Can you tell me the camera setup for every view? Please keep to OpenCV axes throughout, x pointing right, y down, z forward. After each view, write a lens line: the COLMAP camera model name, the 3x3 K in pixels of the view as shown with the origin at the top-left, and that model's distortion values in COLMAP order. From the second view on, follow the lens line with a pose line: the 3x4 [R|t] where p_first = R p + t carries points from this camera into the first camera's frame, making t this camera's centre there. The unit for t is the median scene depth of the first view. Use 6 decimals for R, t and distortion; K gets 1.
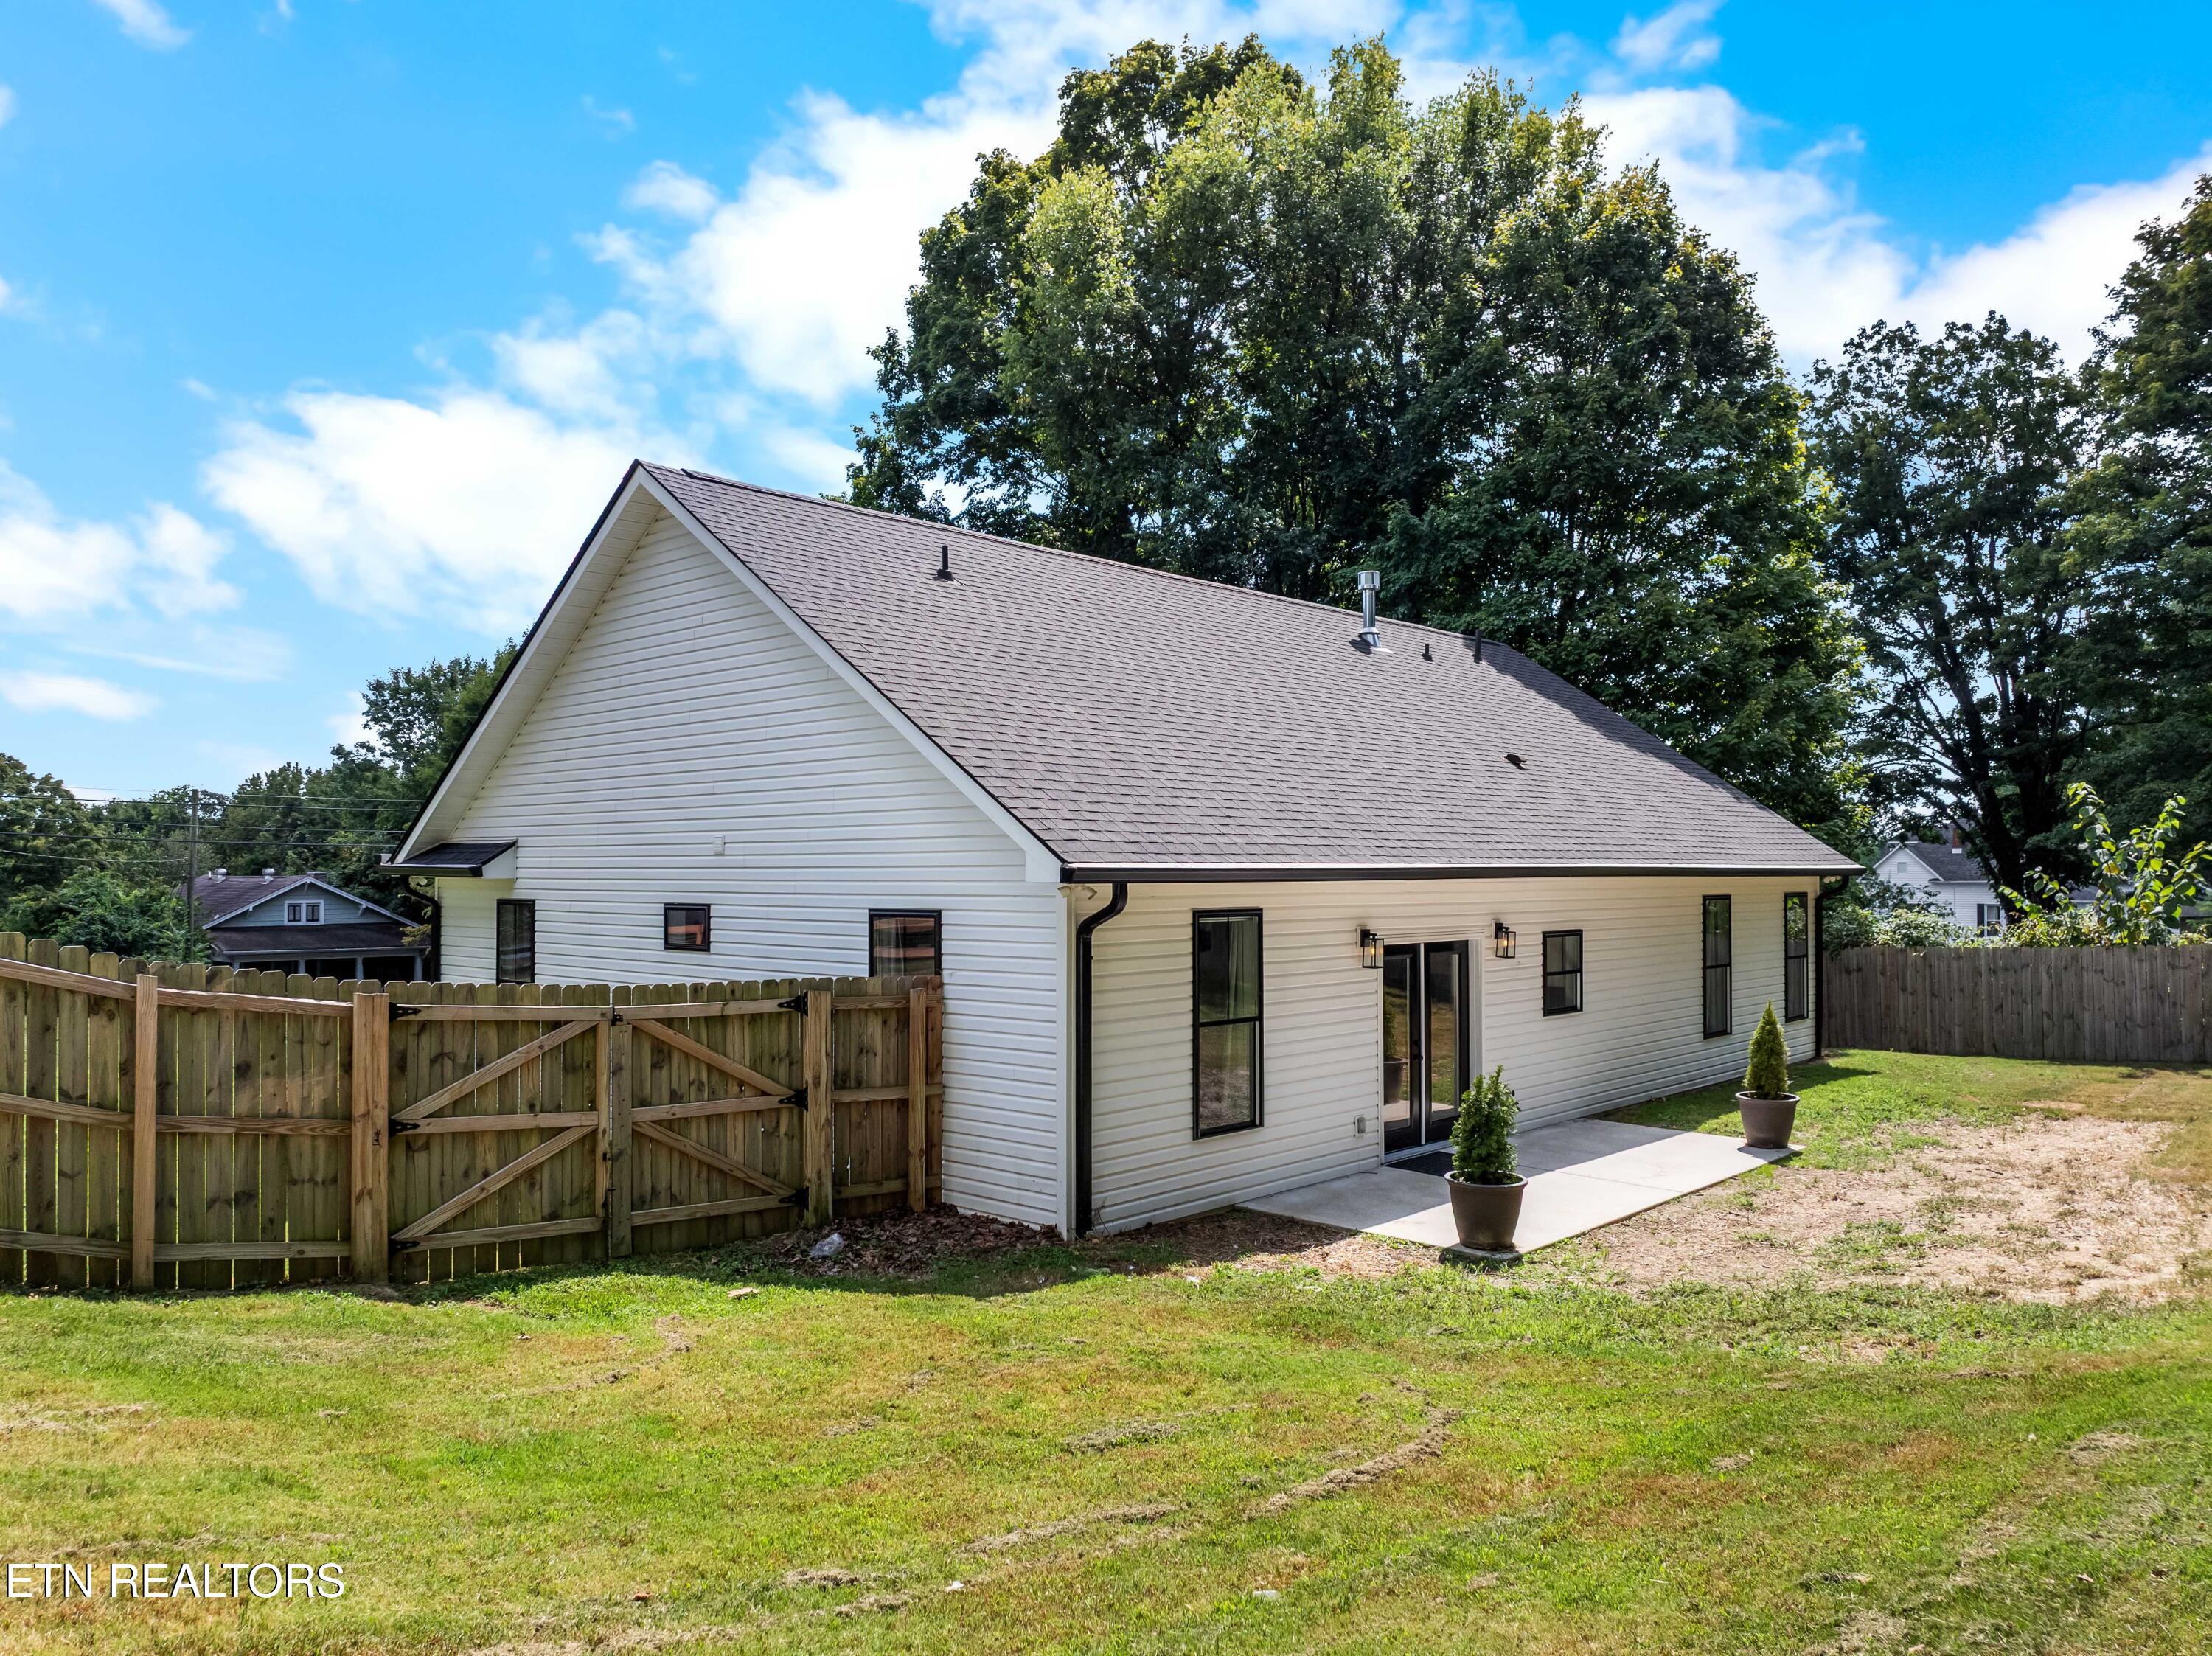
lens RADIAL K [[1606.4, 0, 1106.0], [0, 1606.4, 828.0], [0, 0, 1]] dist [-0.037784, -0.001510]
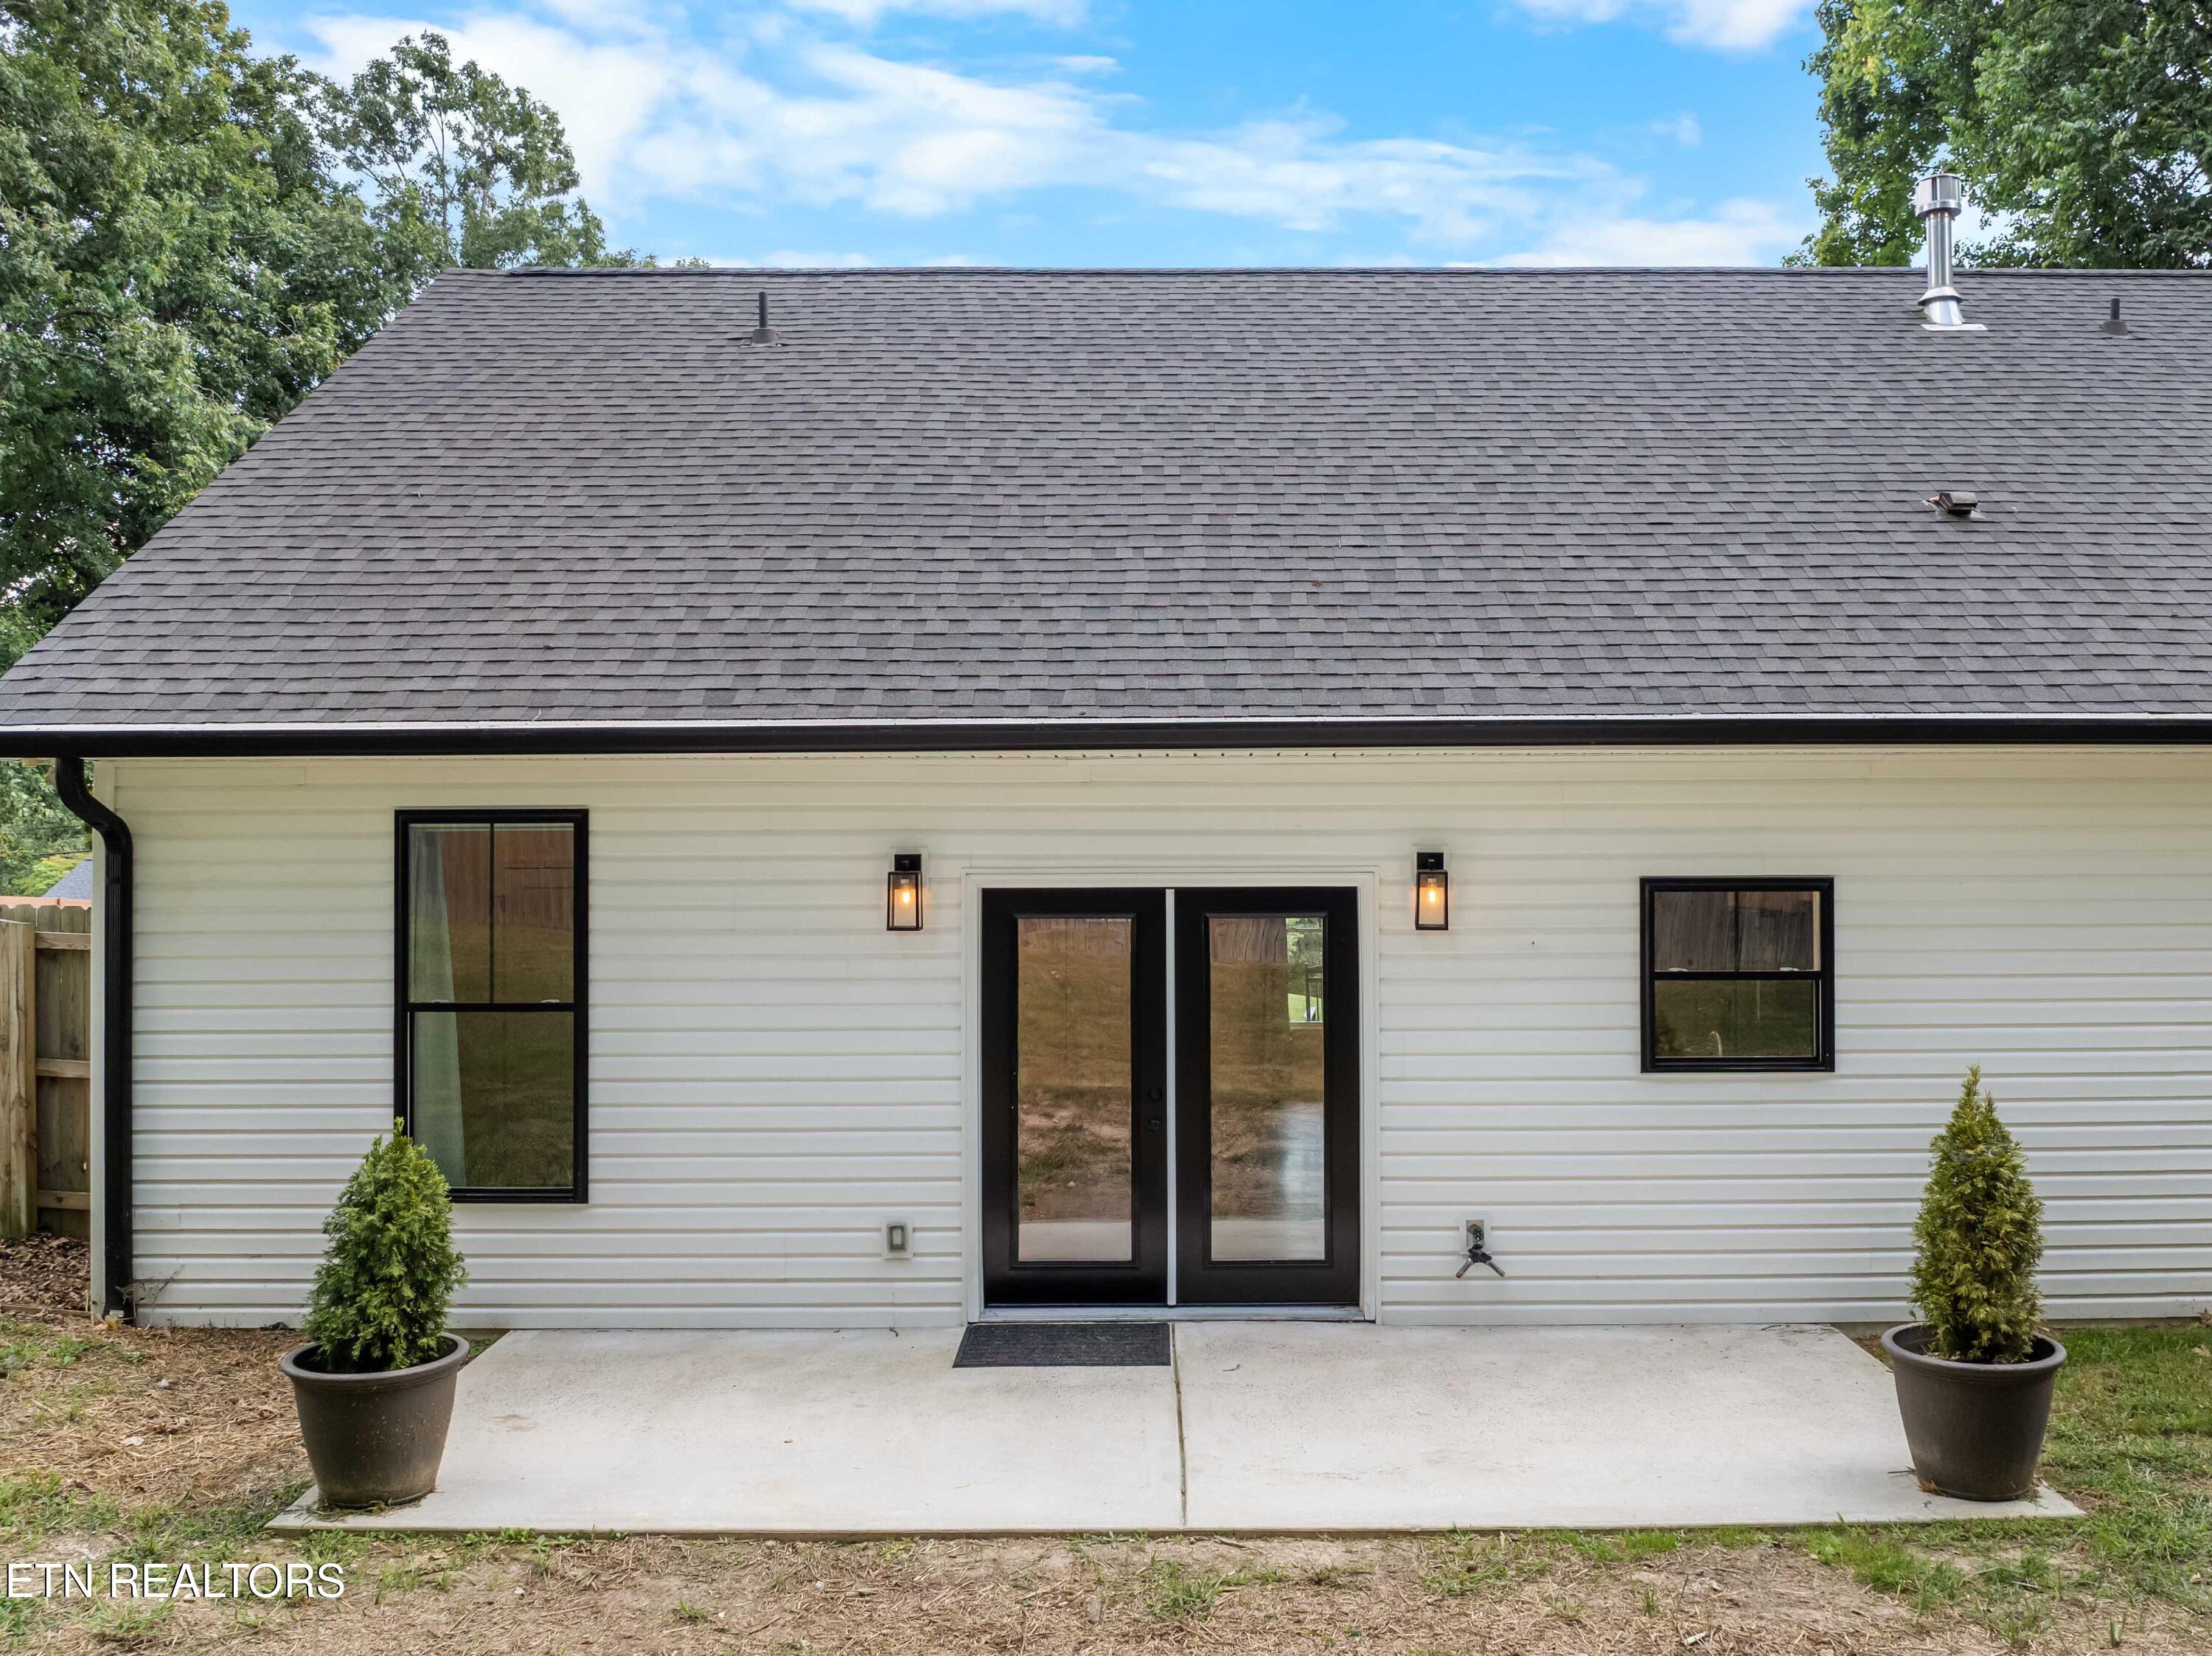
lens RADIAL K [[1573.3, 0, 1179.6], [0, 1573.3, 828.9], [0, 0, 1]] dist [-0.034393, 0.000825]
pose [[0.675547, -0.015685, -0.737150, 0.636418], [0.023916, 0.999714, 0.000645, 0.062183], [0.736929, -0.018066, 0.675729, 0.788525]]
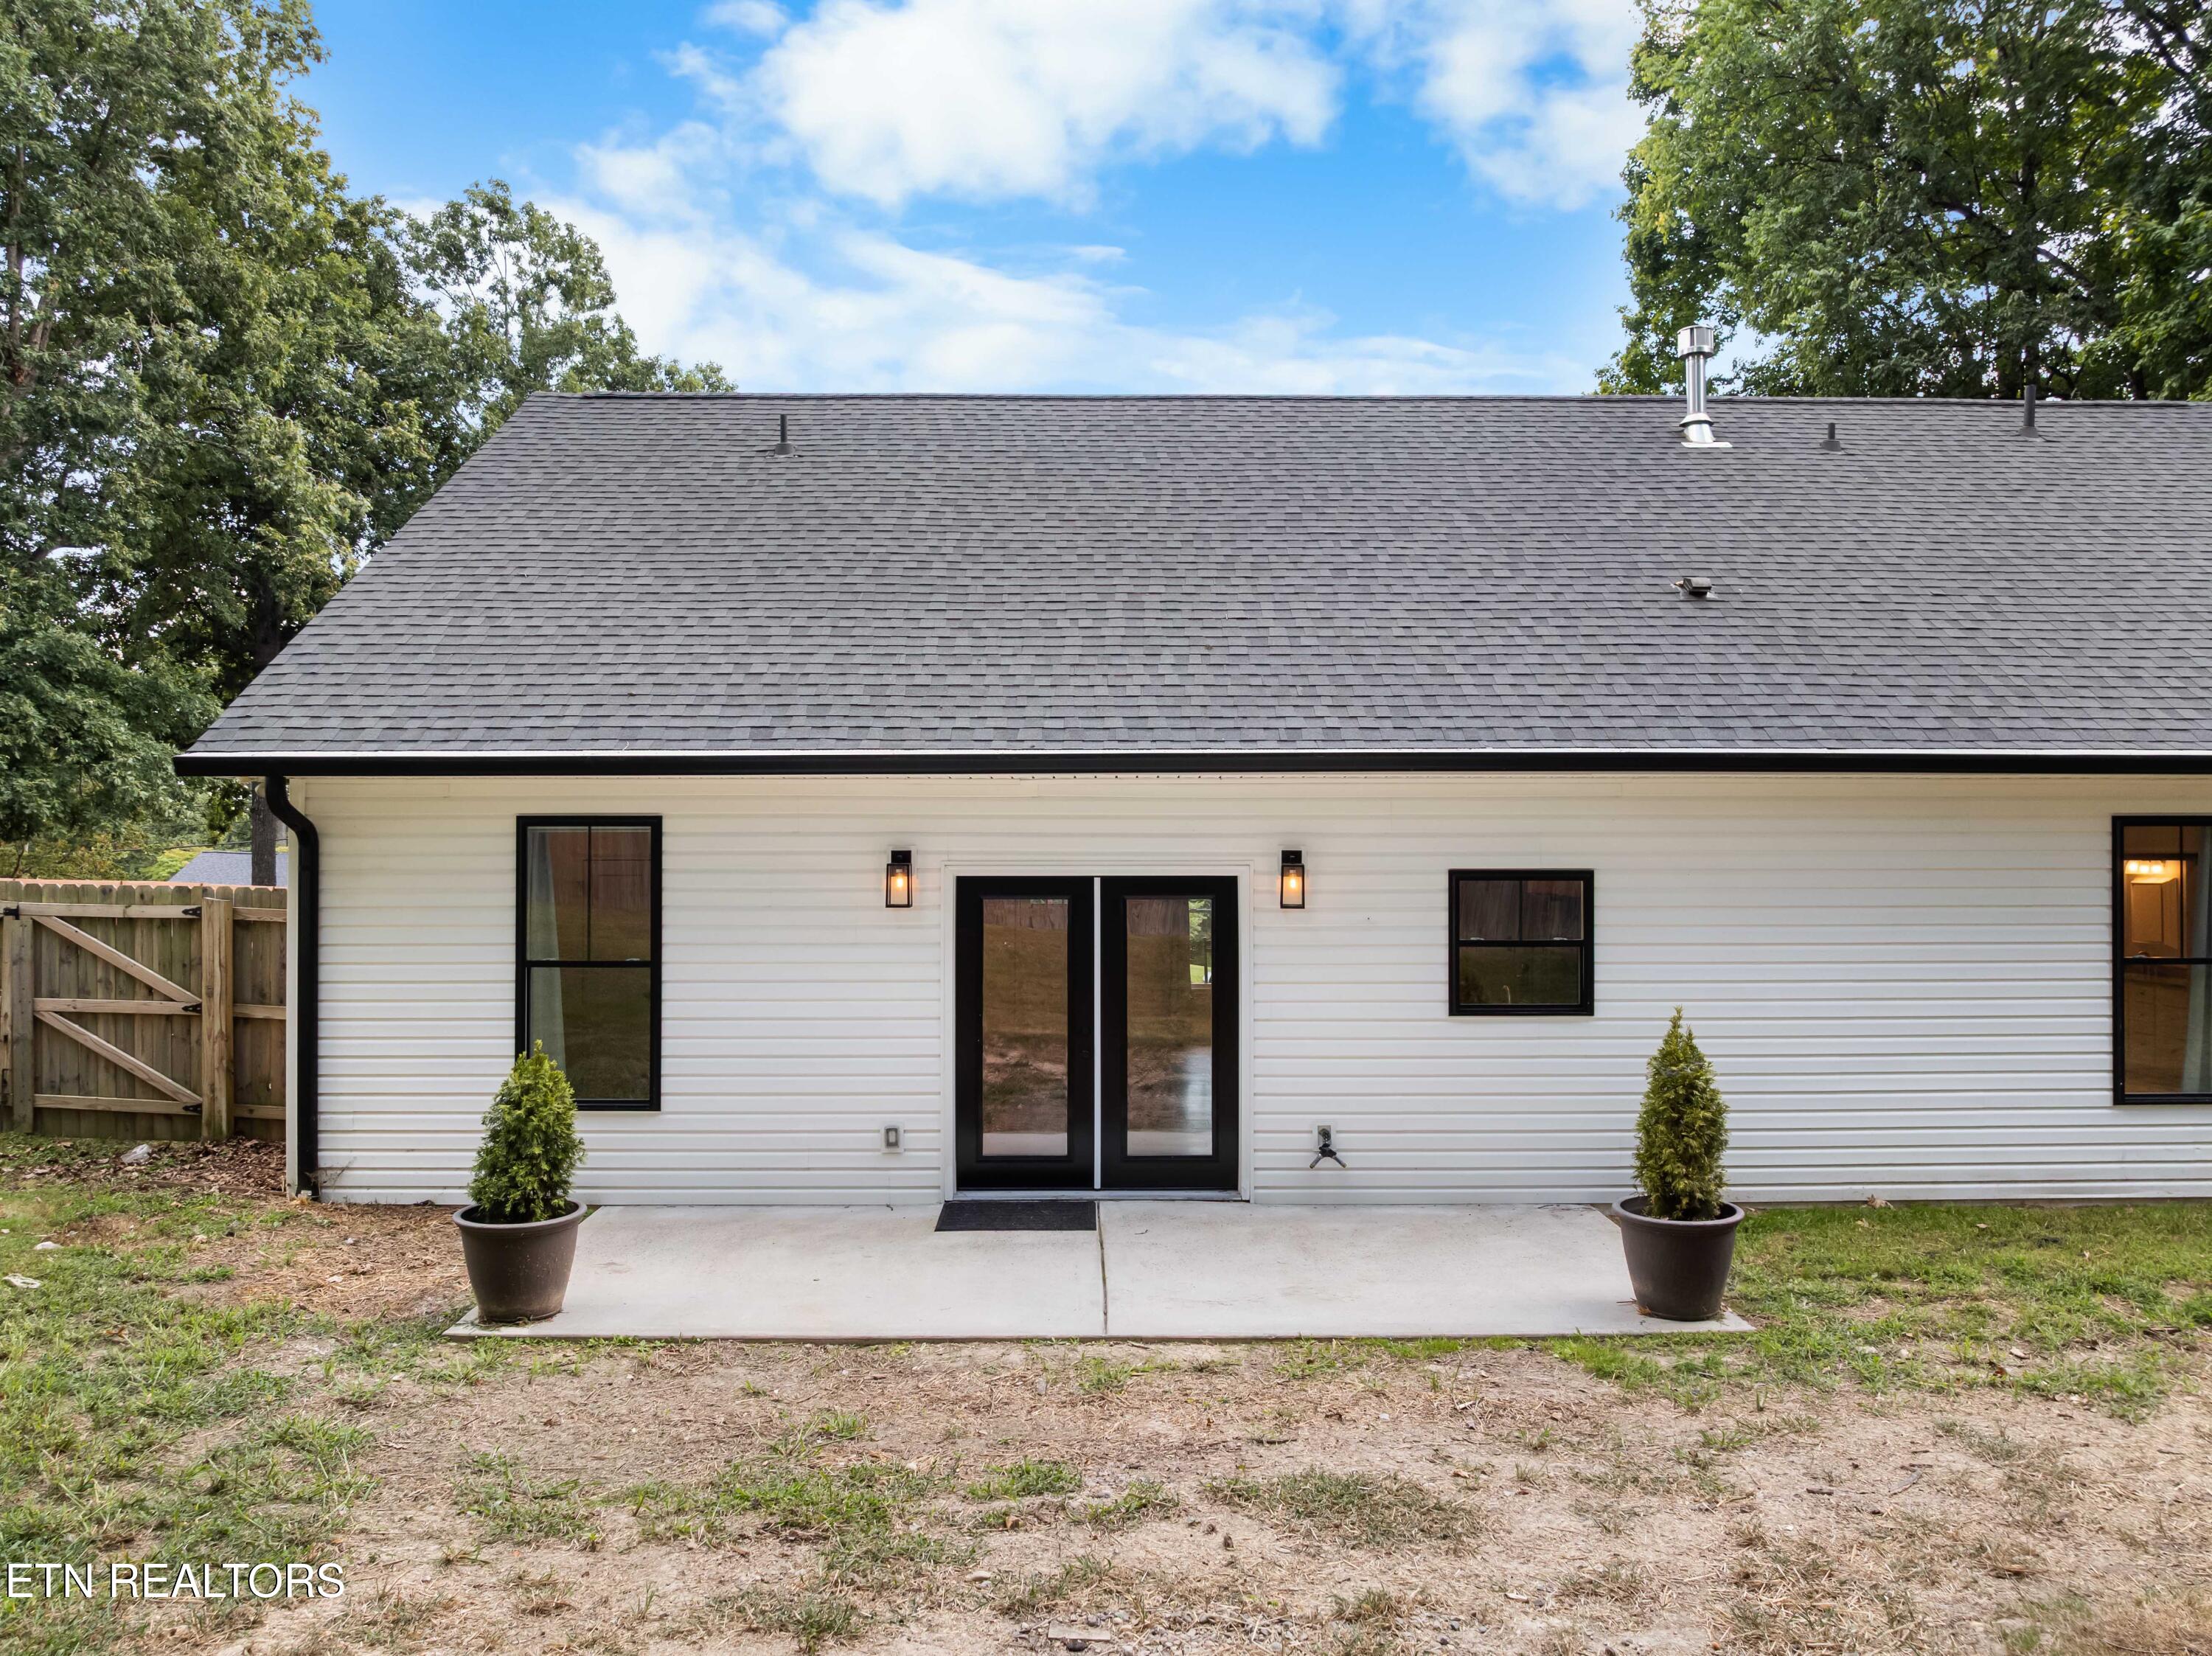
lens RADIAL K [[1606.4, 0, 1106.0], [0, 1606.4, 828.0], [0, 0, 1]] dist [-0.037784, -0.001510]
pose [[0.675027, -0.011614, -0.737702, 0.783425], [0.020396, 0.999788, 0.002923, 0.058417], [0.737511, -0.017019, 0.675120, 0.655589]]
